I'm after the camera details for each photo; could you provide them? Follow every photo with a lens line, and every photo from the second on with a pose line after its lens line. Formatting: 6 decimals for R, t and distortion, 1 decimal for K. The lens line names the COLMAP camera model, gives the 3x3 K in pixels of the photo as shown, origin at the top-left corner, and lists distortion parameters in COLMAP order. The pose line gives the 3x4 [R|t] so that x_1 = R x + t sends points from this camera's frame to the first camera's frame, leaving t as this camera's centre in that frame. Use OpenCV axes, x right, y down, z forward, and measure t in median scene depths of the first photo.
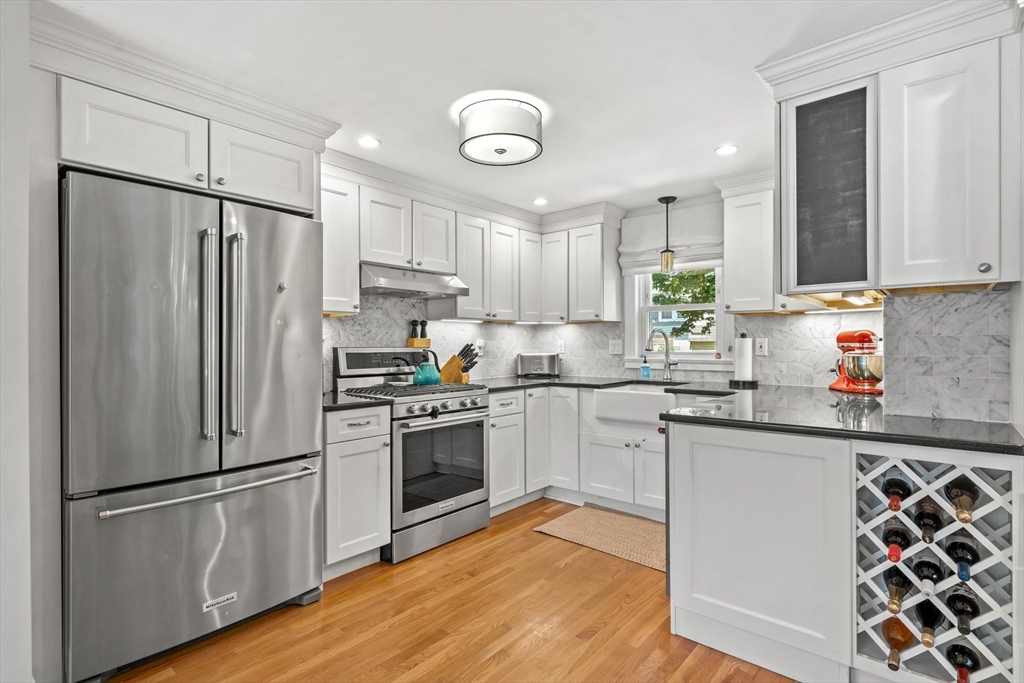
lens RADIAL K [[500.9, 0, 509.4], [0, 500.9, 343.2], [0, 0, 1]] dist [0.000892, 0.000566]
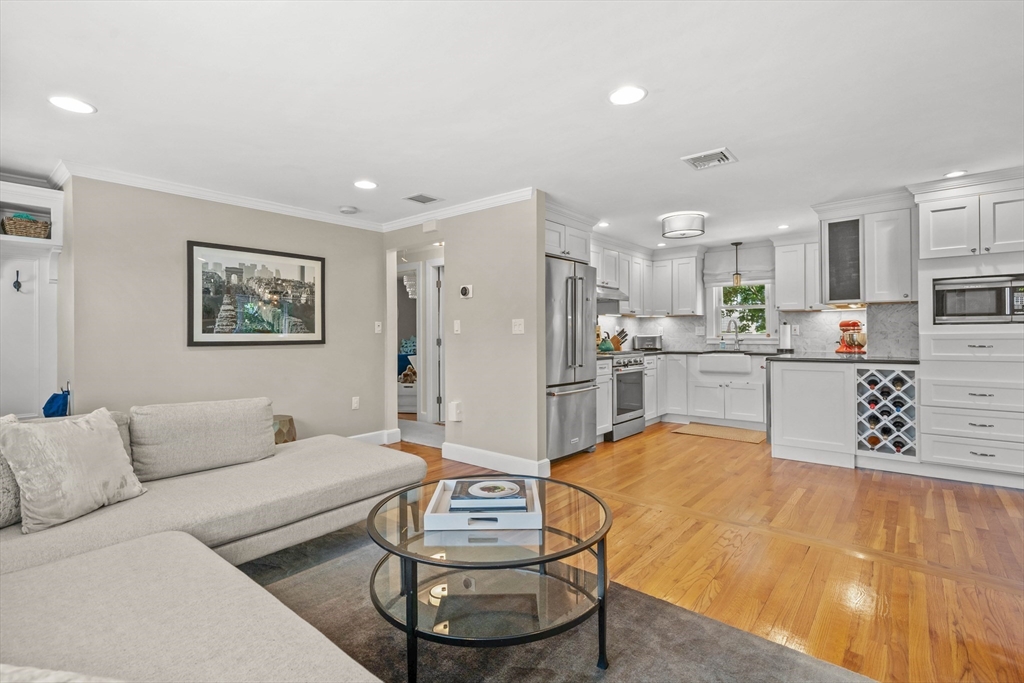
lens RADIAL K [[477.3, 0, 507.1], [0, 477.3, 330.6], [0, 0, 1]] dist [0.000649, 0.000130]
pose [[0.999961, -0.001052, 0.008732, -0.625902], [0.001129, 0.999960, -0.008823, 0.027804], [-0.008722, 0.008832, 0.999923, -0.797678]]
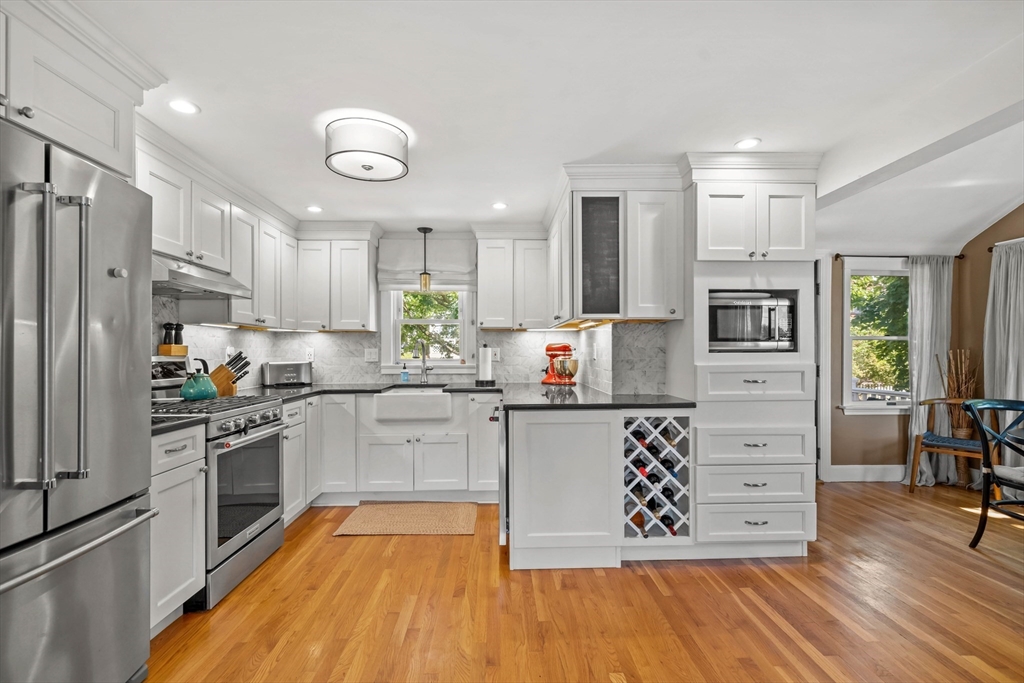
lens RADIAL K [[474.2, 0, 513.5], [0, 474.2, 350.3], [0, 0, 1]] dist [-0.001950, 0.000164]
pose [[0.733516, 0.004226, 0.679659, -0.380548], [-0.001106, 0.999987, -0.005024, 0.002936], [-0.679671, 0.002933, 0.733511, 0.053923]]
